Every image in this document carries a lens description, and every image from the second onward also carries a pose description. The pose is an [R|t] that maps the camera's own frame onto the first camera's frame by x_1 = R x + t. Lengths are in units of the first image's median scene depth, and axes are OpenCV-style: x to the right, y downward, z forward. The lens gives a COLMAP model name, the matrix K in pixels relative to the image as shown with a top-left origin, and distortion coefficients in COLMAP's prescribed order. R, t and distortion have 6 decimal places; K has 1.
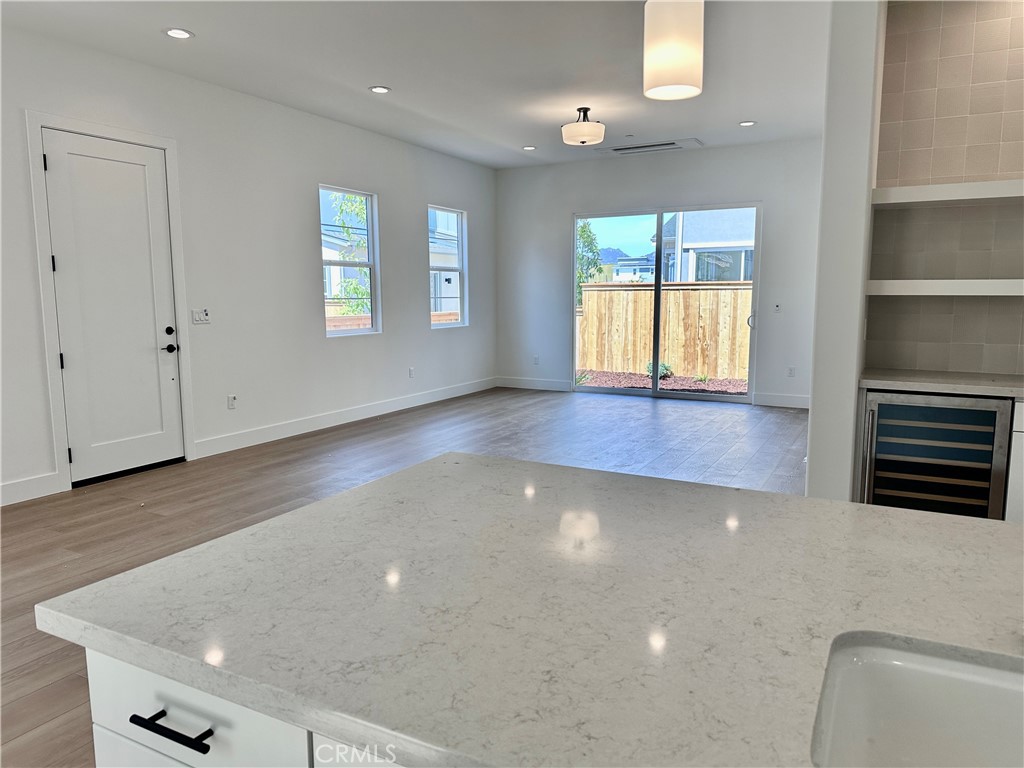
lens RADIAL K [[707.0, 0, 512.0], [0, 707.0, 384.0], [0, 0, 1]] dist [0.091499, -0.129859]
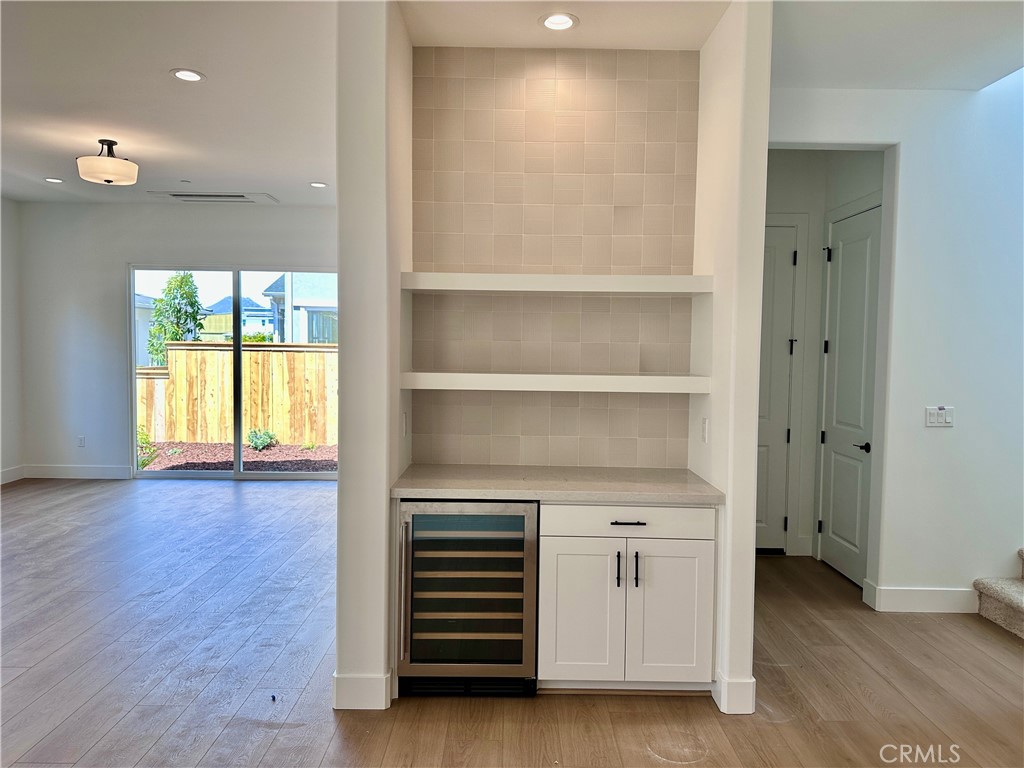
lens RADIAL K [[707.0, 0, 512.0], [0, 707.0, 384.0], [0, 0, 1]] dist [0.091499, -0.129859]
pose [[0.880937, -0.011008, 0.473106, 0.058778], [0.044348, 0.997250, -0.059374, -0.021554], [-0.471151, 0.073286, 0.879003, 0.045775]]
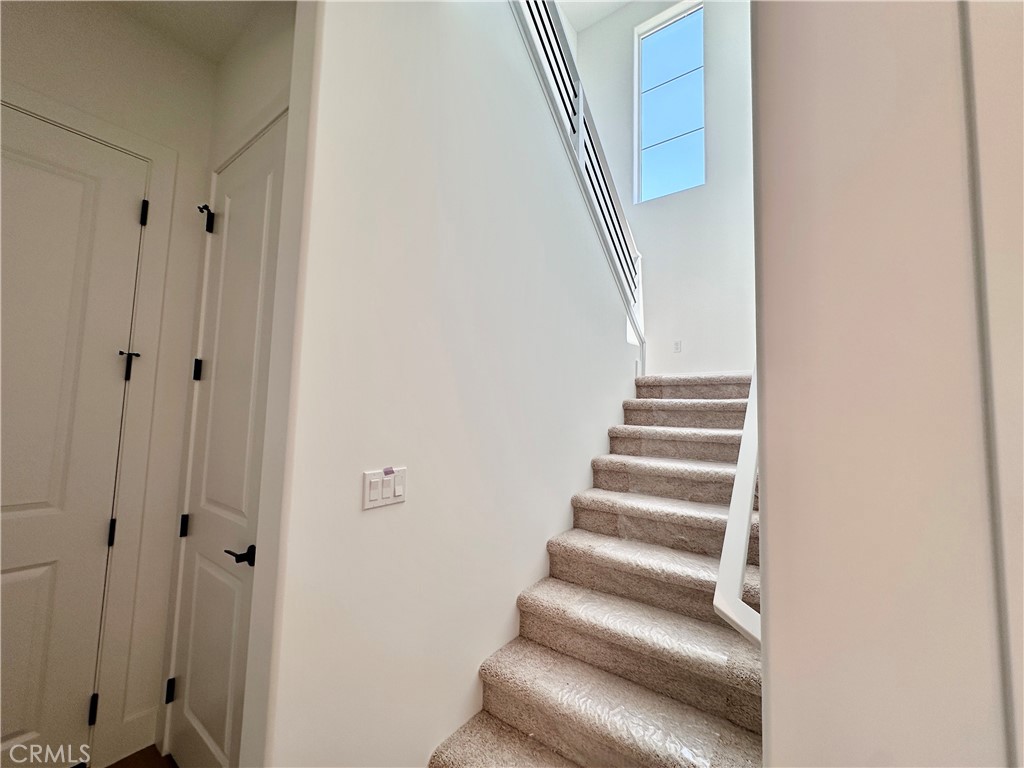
lens RADIAL K [[408.4, 0, 512.0], [0, 408.4, 384.0], [0, 0, 1]] dist [0.000740, 0.000099]
pose [[0.137713, 0.087611, 0.986590, 0.194936], [0.100452, 0.989709, -0.101909, -0.026175], [-0.985365, 0.113139, 0.127495, 0.135308]]
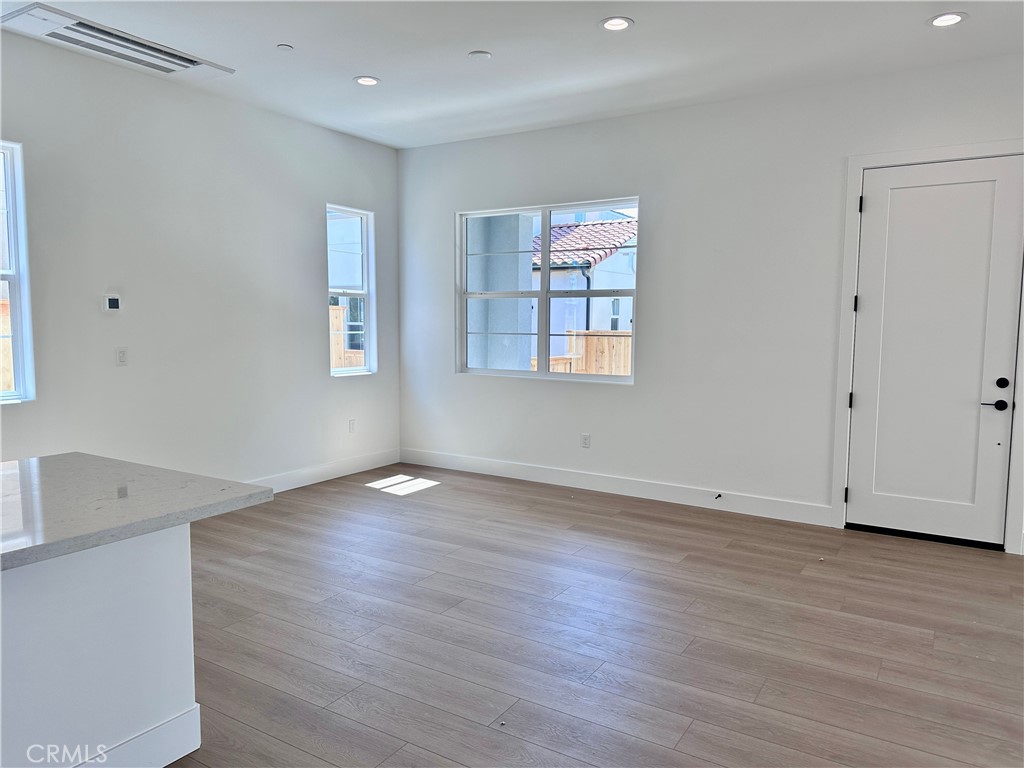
lens RADIAL K [[656.7, 0, 512.0], [0, 656.7, 384.0], [0, 0, 1]] dist [0.077452, -0.091170]
pose [[-0.023721, 0.082267, -0.996328, 0.543582], [-0.148123, 0.985319, 0.084885, -0.111481], [0.988684, 0.149592, -0.011187, 0.948547]]
